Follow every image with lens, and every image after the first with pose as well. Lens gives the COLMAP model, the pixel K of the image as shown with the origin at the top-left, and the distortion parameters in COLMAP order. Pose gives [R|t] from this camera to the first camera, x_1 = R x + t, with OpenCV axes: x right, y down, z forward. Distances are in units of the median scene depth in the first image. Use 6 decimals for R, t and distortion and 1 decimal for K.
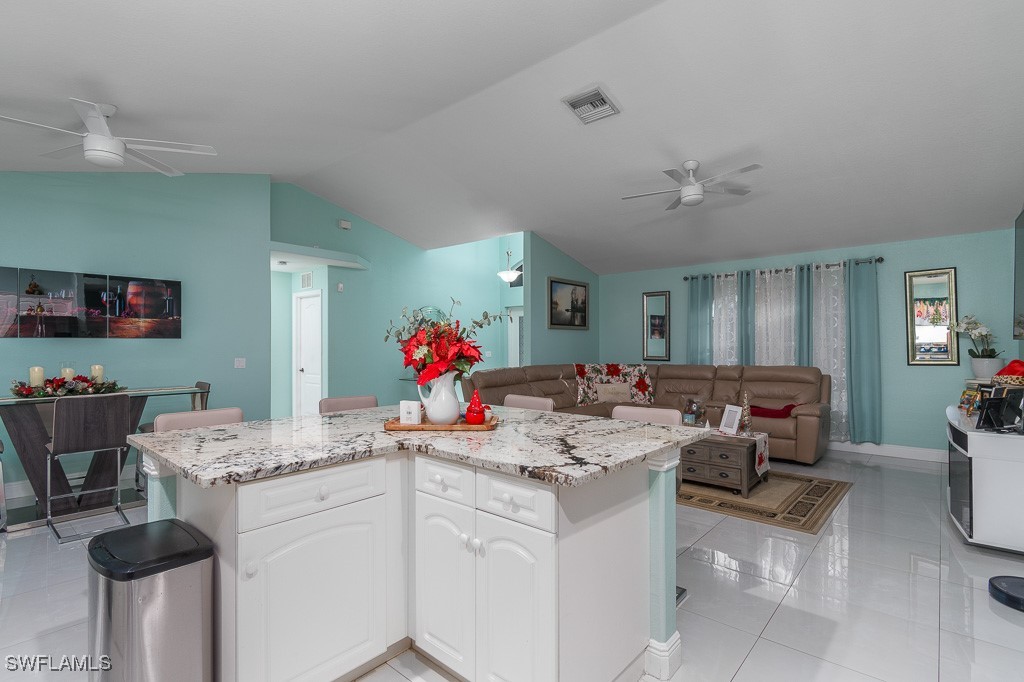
lens RADIAL K [[492.2, 0, 512.0], [0, 492.2, 341.0], [0, 0, 1]] dist [-0.000546, -0.000194]
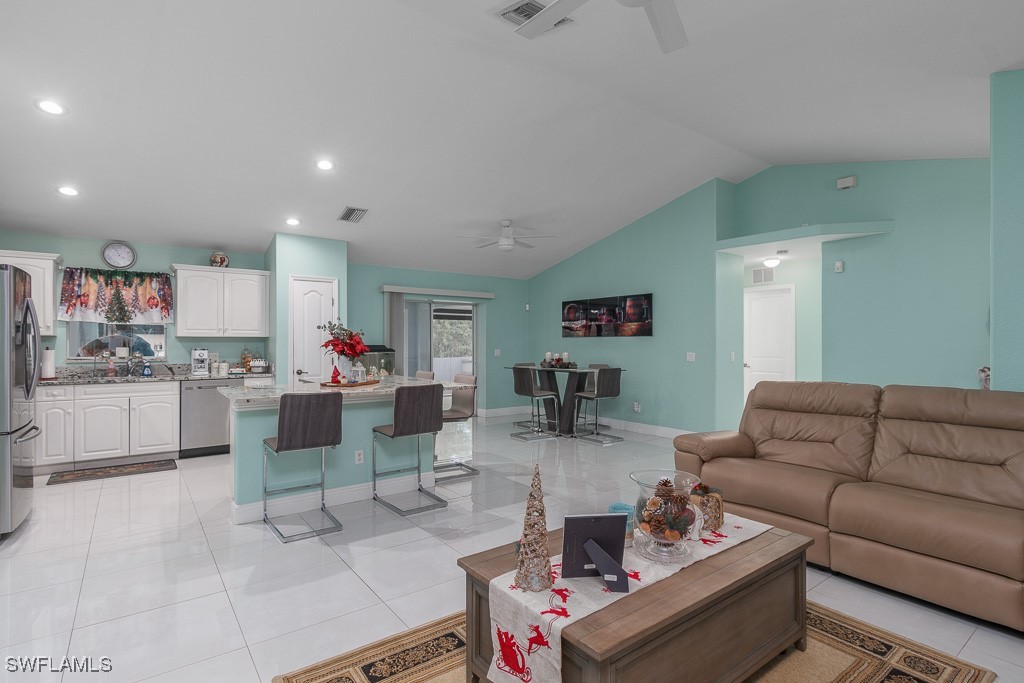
lens RADIAL K [[492.2, 0, 512.0], [0, 492.2, 341.5], [0, 0, 1]] dist [-0.000546, -0.000194]
pose [[-0.199022, 0.003770, -0.979988, 0.742909], [0.010673, 0.999942, 0.001679, 0.003283], [0.979937, -0.010125, -0.199051, 0.936515]]
